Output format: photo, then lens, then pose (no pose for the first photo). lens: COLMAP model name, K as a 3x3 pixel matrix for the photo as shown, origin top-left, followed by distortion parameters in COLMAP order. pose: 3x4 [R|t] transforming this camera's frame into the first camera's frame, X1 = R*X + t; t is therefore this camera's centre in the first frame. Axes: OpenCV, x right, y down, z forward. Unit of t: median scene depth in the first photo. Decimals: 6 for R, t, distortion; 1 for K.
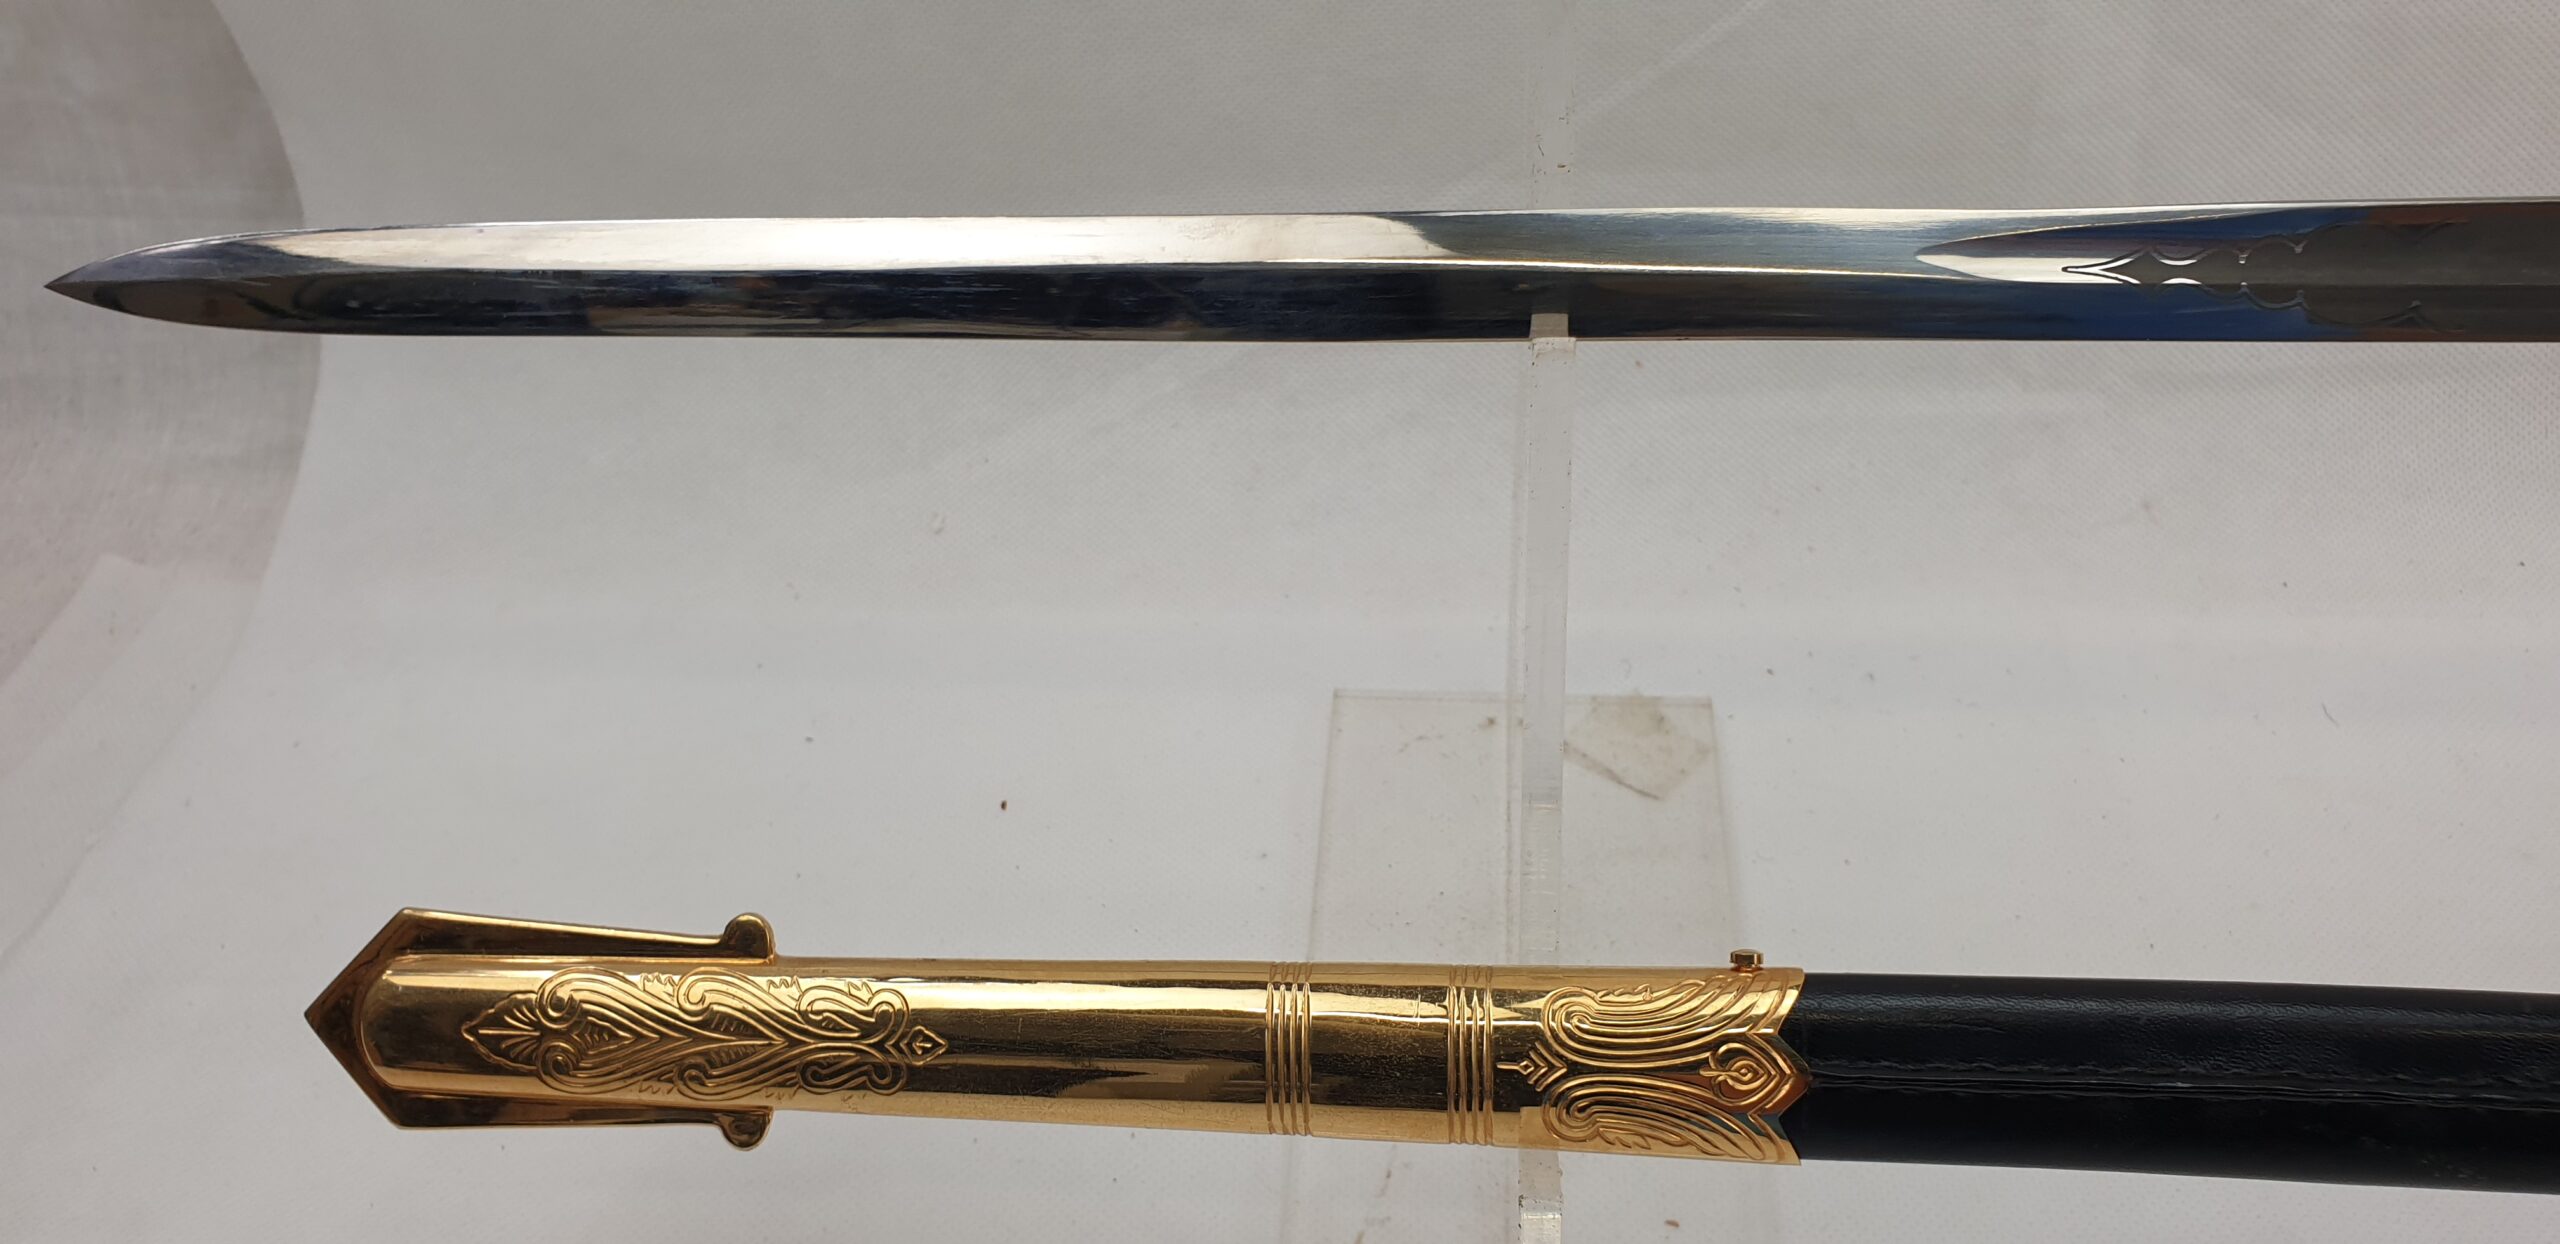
lens RADIAL K [[2089.3, 0, 1257.9], [0, 2089.3, 659.6], [0, 0, 1]] dist [-0.007533, 0.023190]
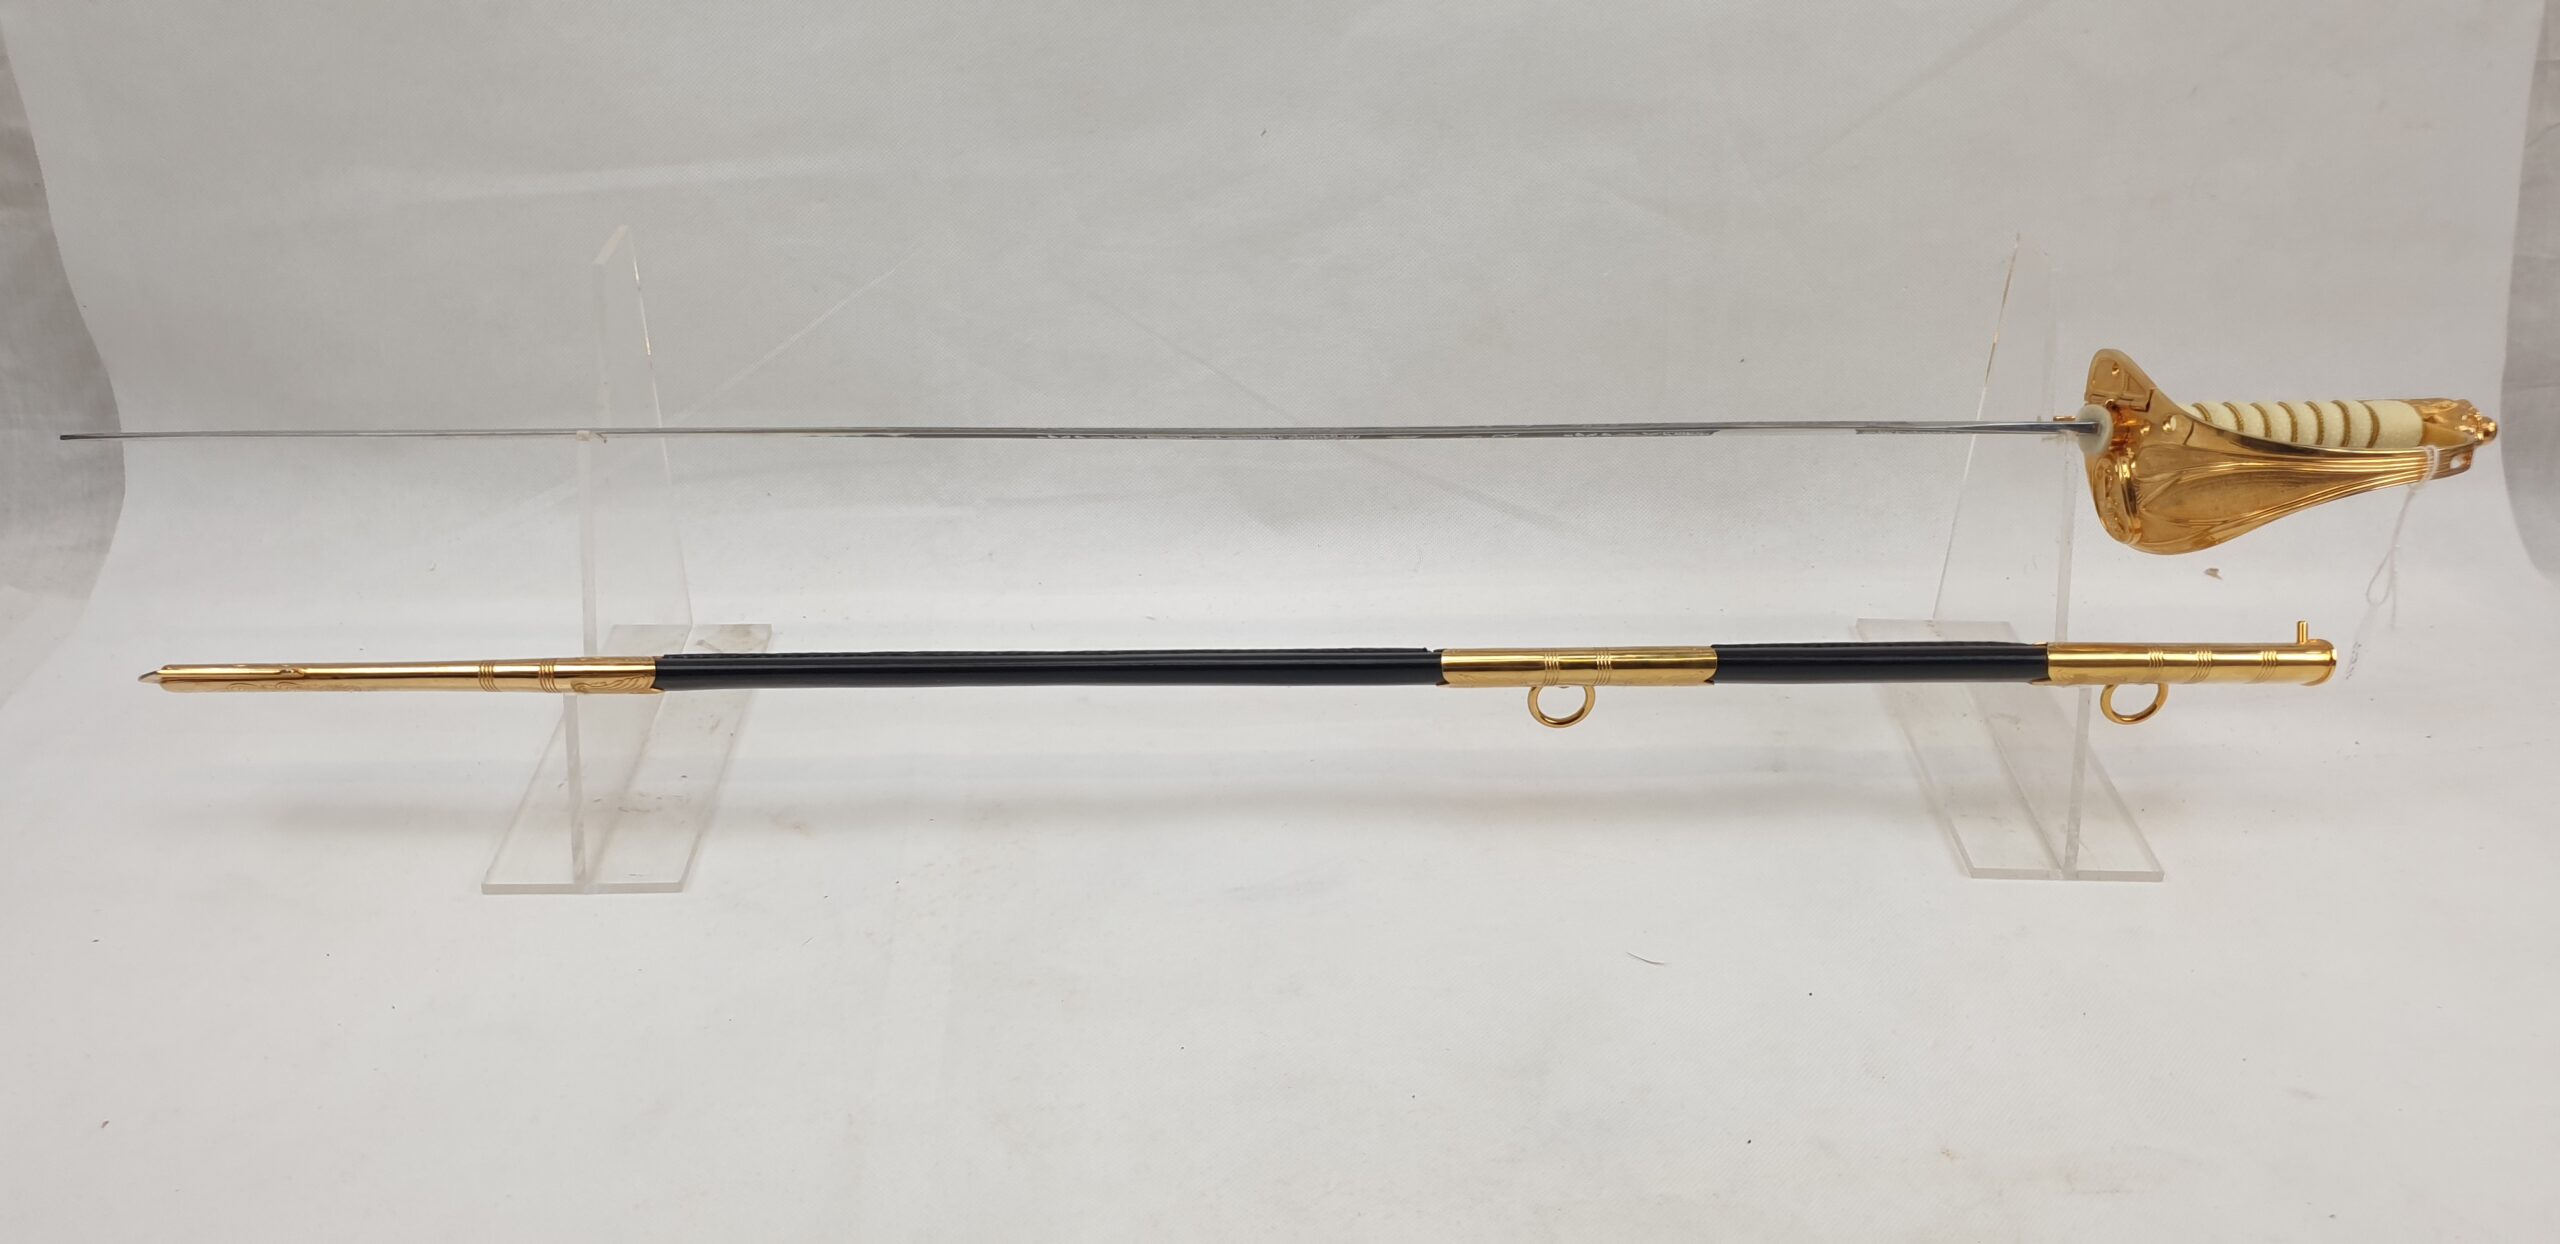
lens RADIAL K [[2089.3, 0, 1290.7], [0, 2089.3, 650.5], [0, 0, 1]] dist [-0.007533, 0.023190]
pose [[0.988410, -0.006897, 0.151649, 0.404729], [0.031313, 0.986747, -0.159215, 0.402100], [-0.148541, 0.162118, 0.975527, -1.246909]]
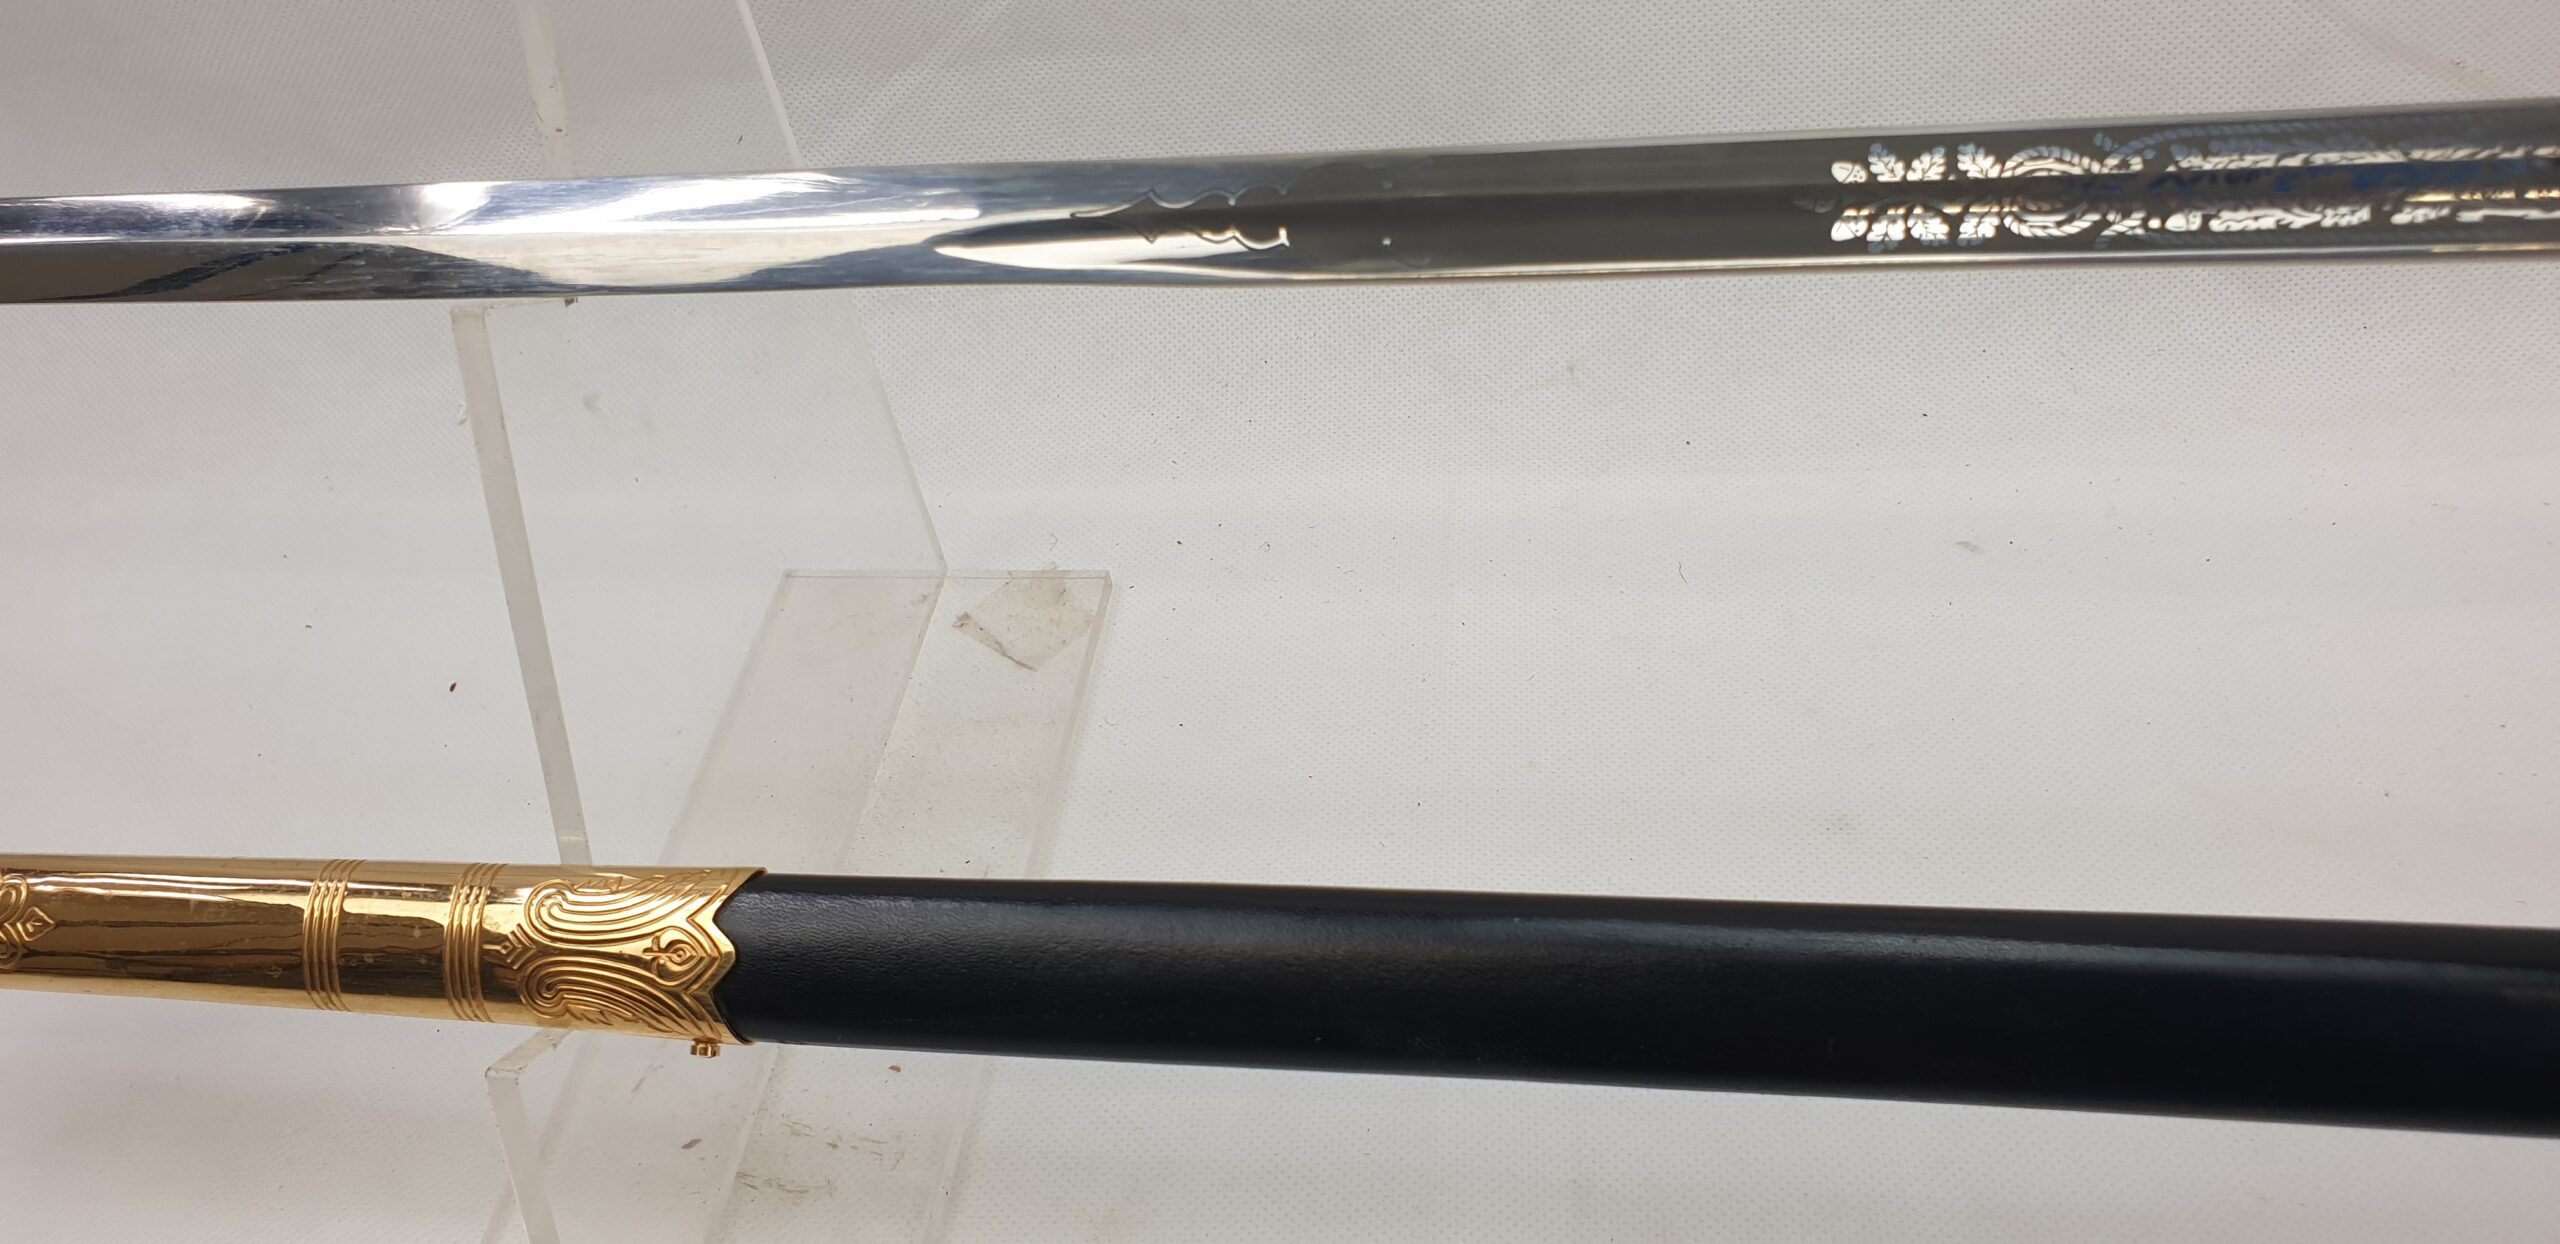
lens RADIAL K [[2089.3, 0, 1284.6], [0, 2089.3, 635.0], [0, 0, 1]] dist [-0.007533, 0.023190]
pose [[0.995808, -0.024525, -0.088120, 0.367699], [0.032134, 0.995777, 0.085999, -0.034375], [0.085639, -0.088470, 0.992391, -0.040560]]
